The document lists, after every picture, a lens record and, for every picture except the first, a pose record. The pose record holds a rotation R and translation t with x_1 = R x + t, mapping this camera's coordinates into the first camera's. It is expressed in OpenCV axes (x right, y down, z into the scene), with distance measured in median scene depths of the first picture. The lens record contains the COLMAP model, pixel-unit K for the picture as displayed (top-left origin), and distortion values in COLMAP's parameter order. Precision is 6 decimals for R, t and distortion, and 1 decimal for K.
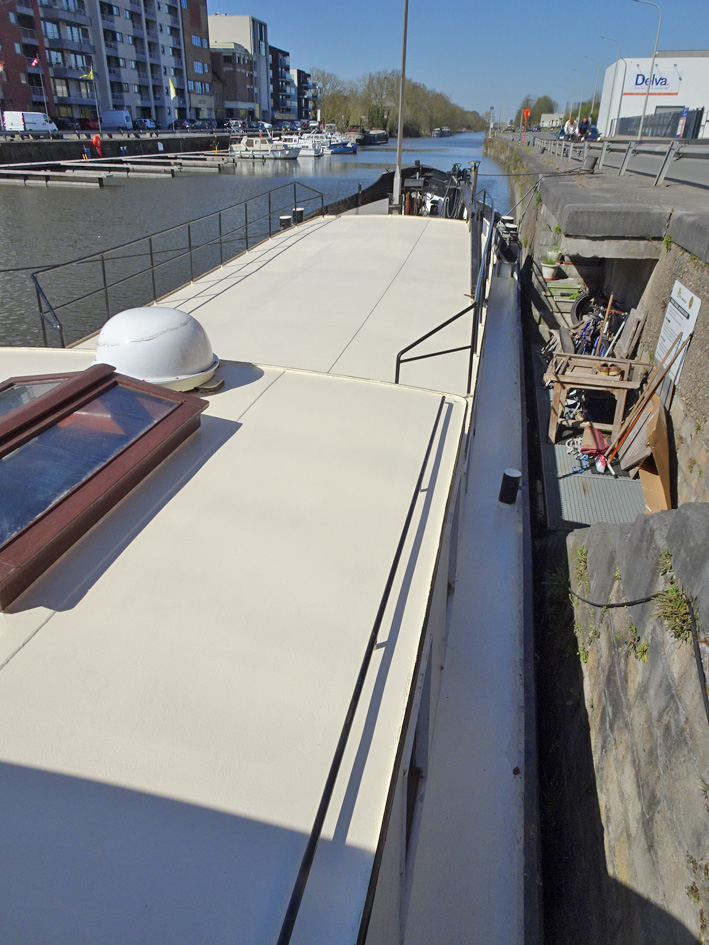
lens RADIAL K [[666.9, 0, 354.5], [0, 666.9, 472.5], [0, 0, 1]] dist [0.010156, -0.009298]
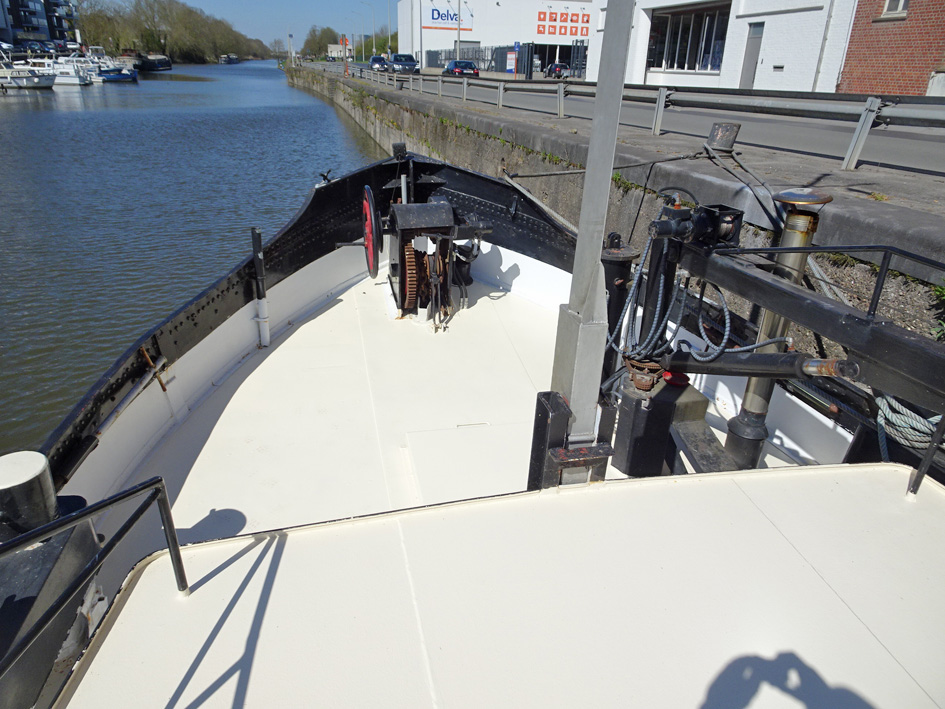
lens RADIAL K [[666.9, 0, 472.5], [0, 666.9, 354.5], [0, 0, 1]] dist [0.010156, -0.009298]
pose [[0.903384, -0.151221, 0.401284, -0.005950], [0.174020, 0.984524, -0.020747, -0.063737], [-0.391936, 0.088574, 0.915719, 0.124290]]
